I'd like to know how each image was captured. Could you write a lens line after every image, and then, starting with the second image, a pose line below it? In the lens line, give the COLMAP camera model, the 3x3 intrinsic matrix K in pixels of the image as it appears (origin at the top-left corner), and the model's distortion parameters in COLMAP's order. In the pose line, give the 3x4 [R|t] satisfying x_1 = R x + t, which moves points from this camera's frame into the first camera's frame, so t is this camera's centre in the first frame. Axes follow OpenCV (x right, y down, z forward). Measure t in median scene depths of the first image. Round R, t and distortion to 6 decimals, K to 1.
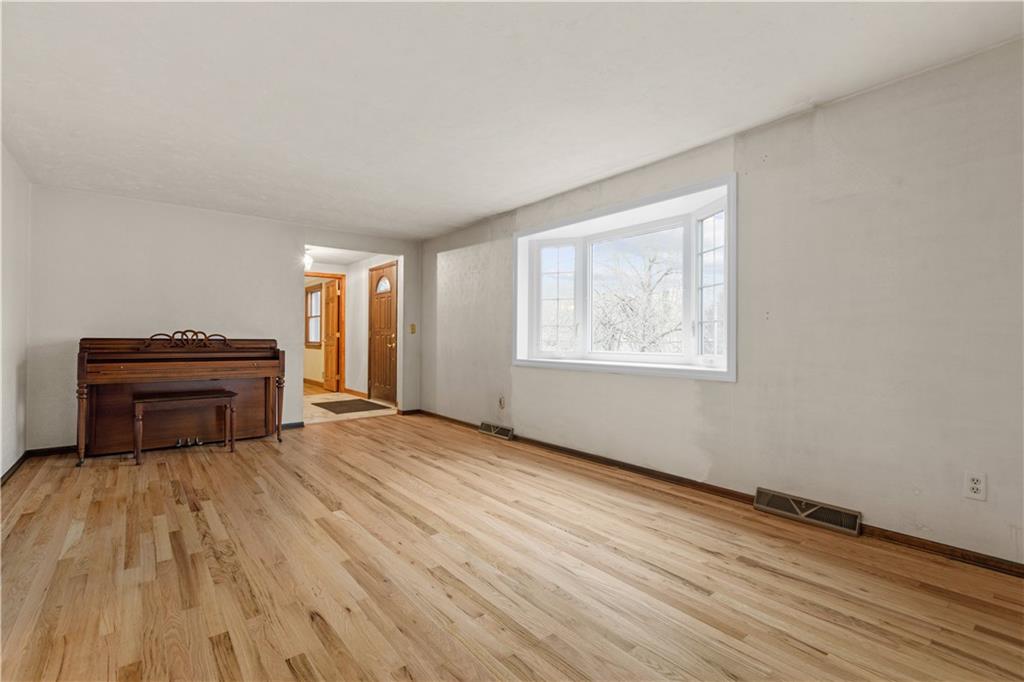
lens RADIAL K [[469.2, 0, 509.2], [0, 469.2, 336.1], [0, 0, 1]] dist [-0.004601, -0.000601]
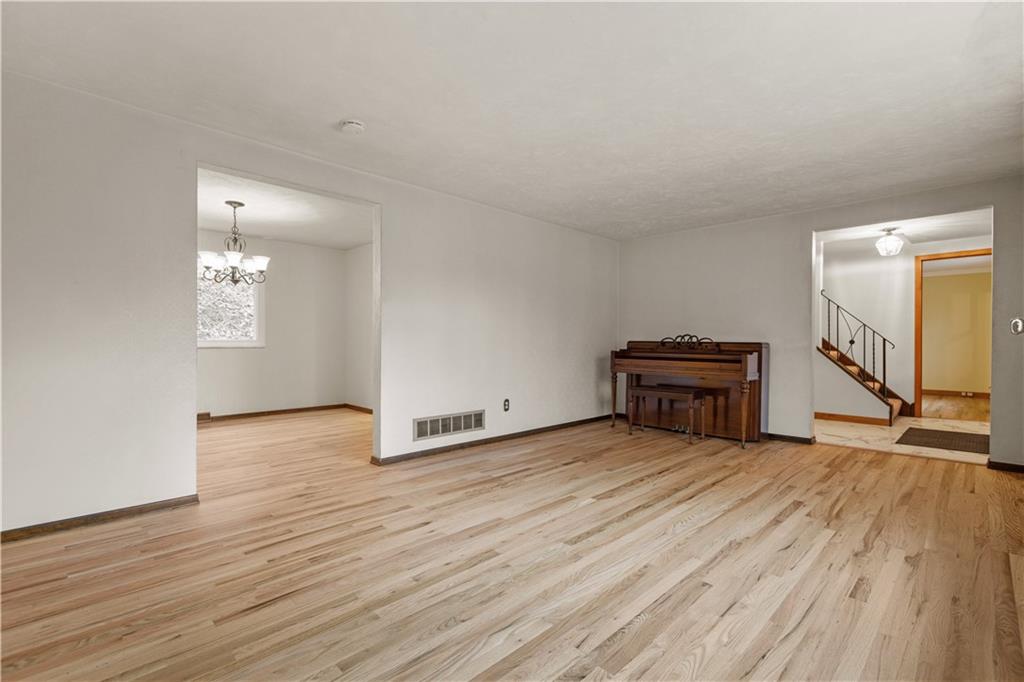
lens RADIAL K [[469.2, 0, 513.8], [0, 469.2, 341.1], [0, 0, 1]] dist [-0.004601, -0.000601]
pose [[0.109404, 0.002237, -0.993995, 0.673185], [-0.004523, 0.999988, 0.001752, 0.006488], [0.993987, 0.004304, 0.109413, 0.679720]]
